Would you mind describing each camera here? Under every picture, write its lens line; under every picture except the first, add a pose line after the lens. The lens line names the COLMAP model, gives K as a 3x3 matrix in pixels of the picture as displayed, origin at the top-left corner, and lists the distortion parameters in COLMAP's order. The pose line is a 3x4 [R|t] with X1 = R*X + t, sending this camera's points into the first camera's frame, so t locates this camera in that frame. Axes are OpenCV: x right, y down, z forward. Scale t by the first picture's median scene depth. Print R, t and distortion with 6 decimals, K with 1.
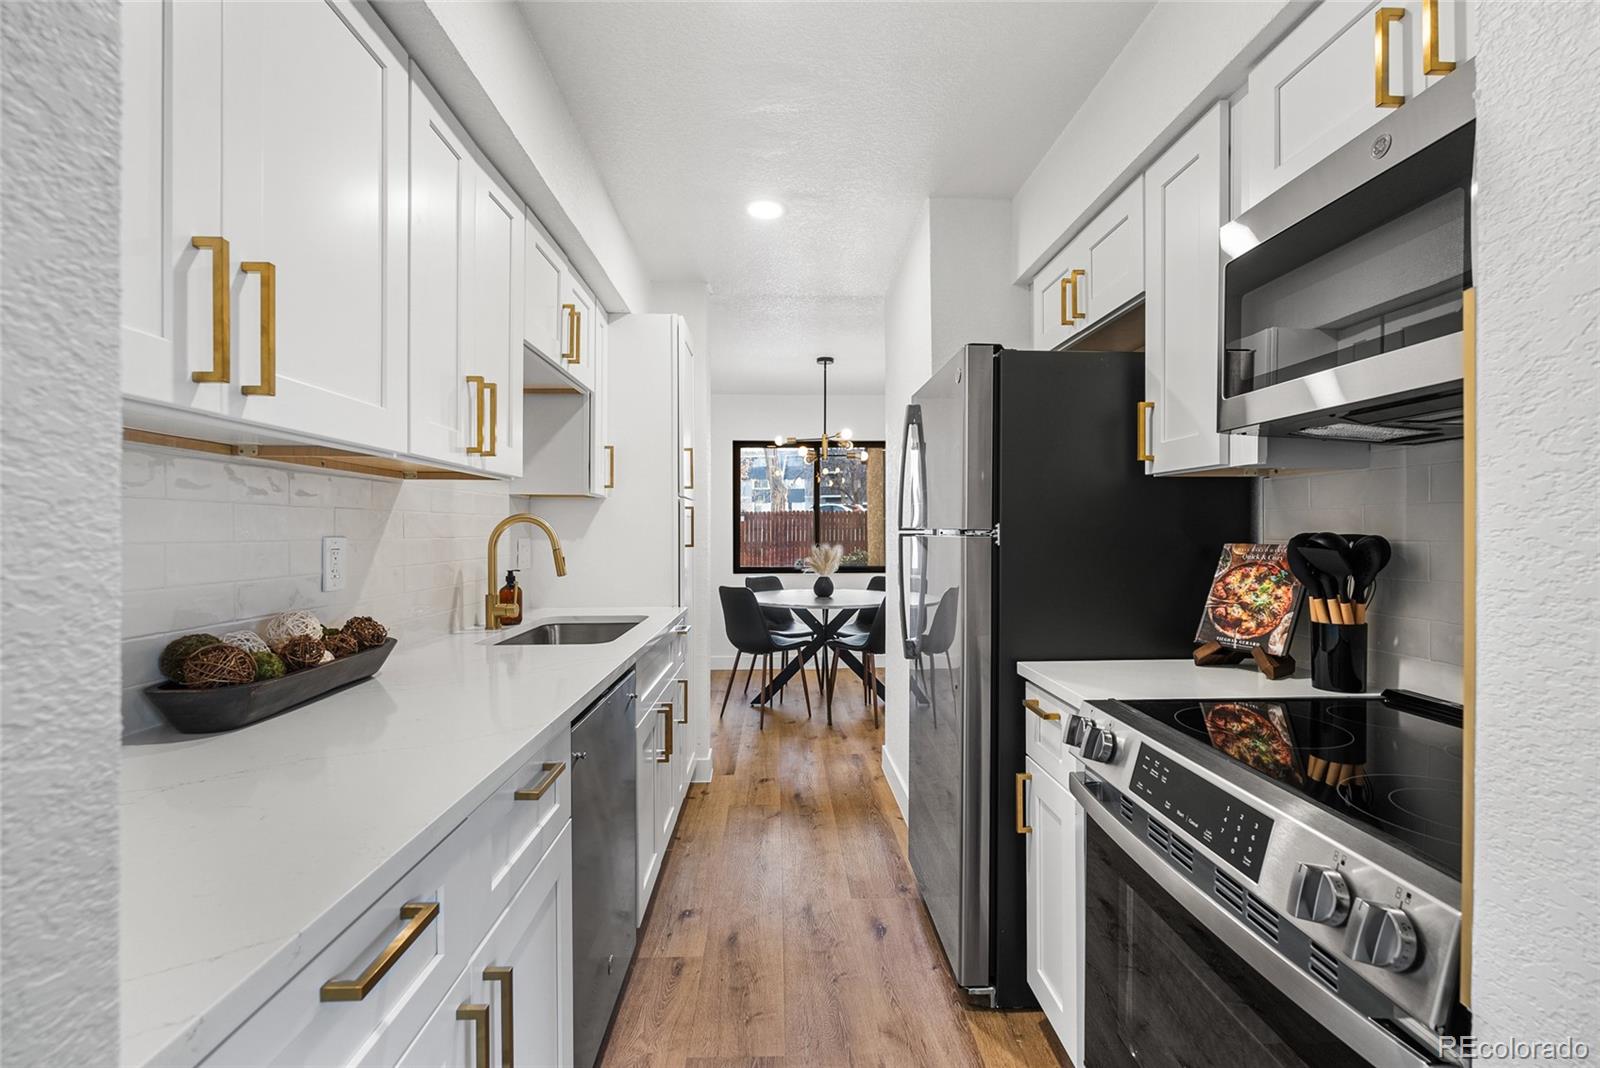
lens RADIAL K [[717.4, 0, 794.3], [0, 717.4, 534.3], [0, 0, 1]] dist [-0.002510, -0.000358]
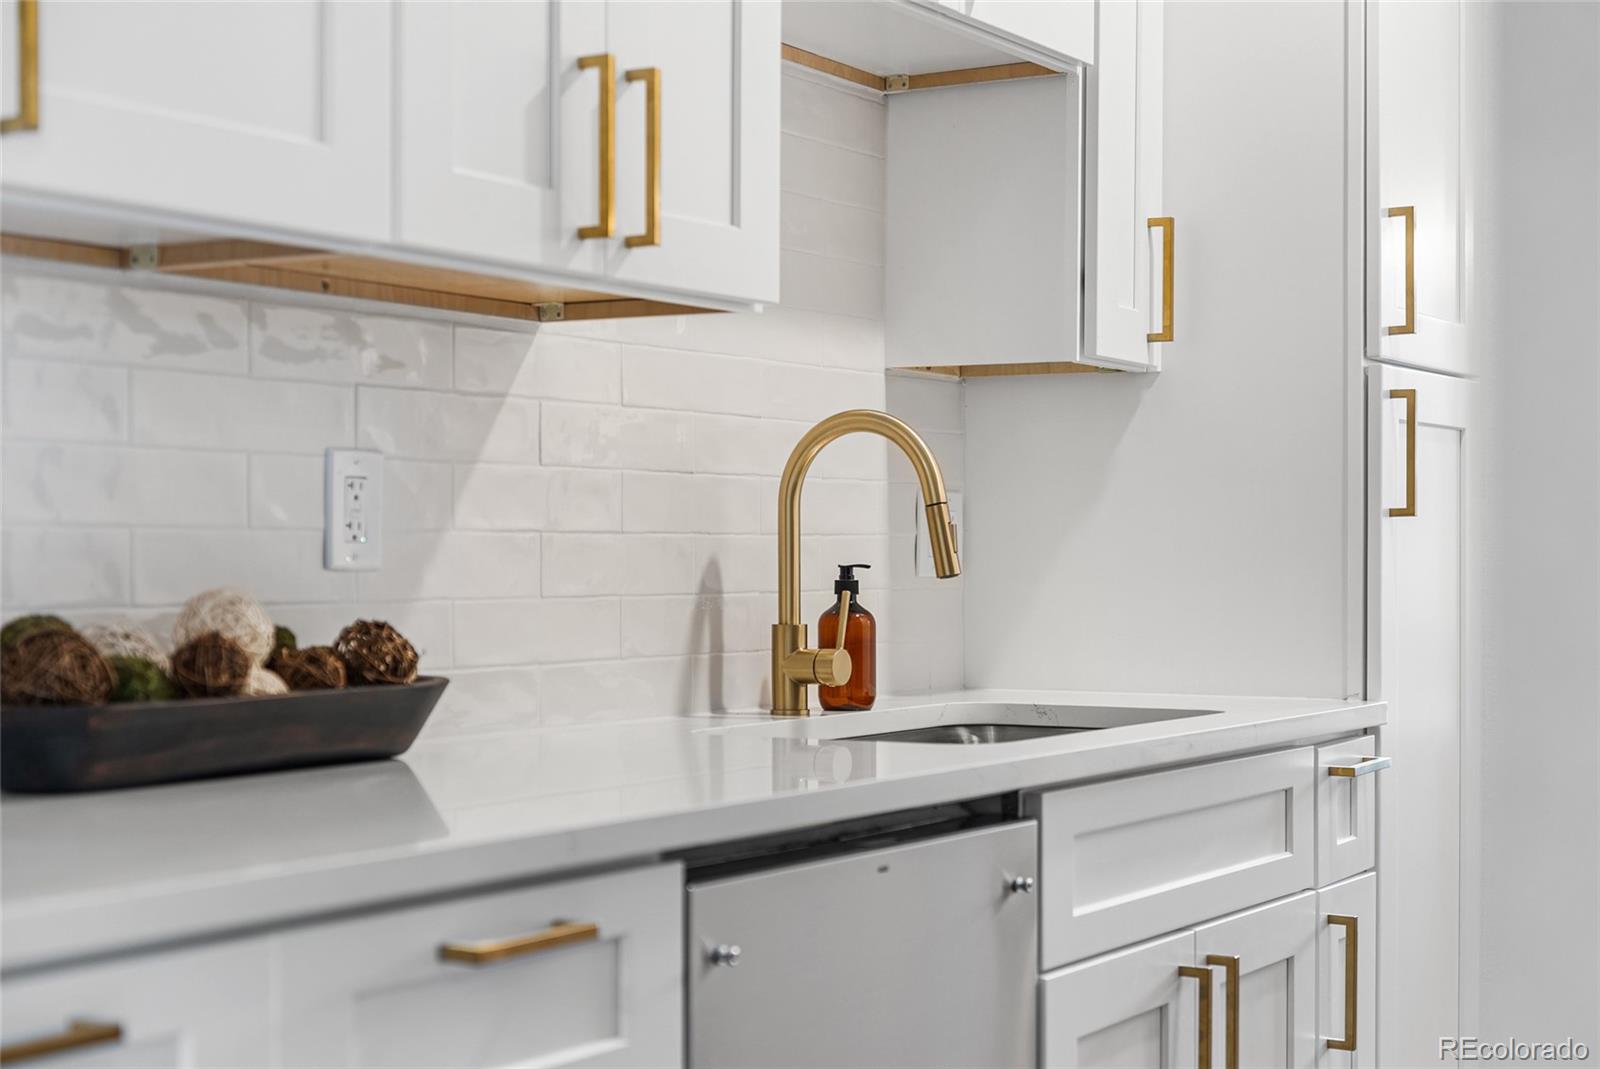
lens RADIAL K [[2495.4, 0, 800.0], [0, 2495.4, 534.5], [0, 0, 1]] dist [0.007418, 0.018903]
pose [[0.835493, -0.003181, -0.549492, 0.462847], [-0.003505, 0.999932, -0.011118, 0.075796], [0.549490, 0.011215, 0.835425, -0.153433]]
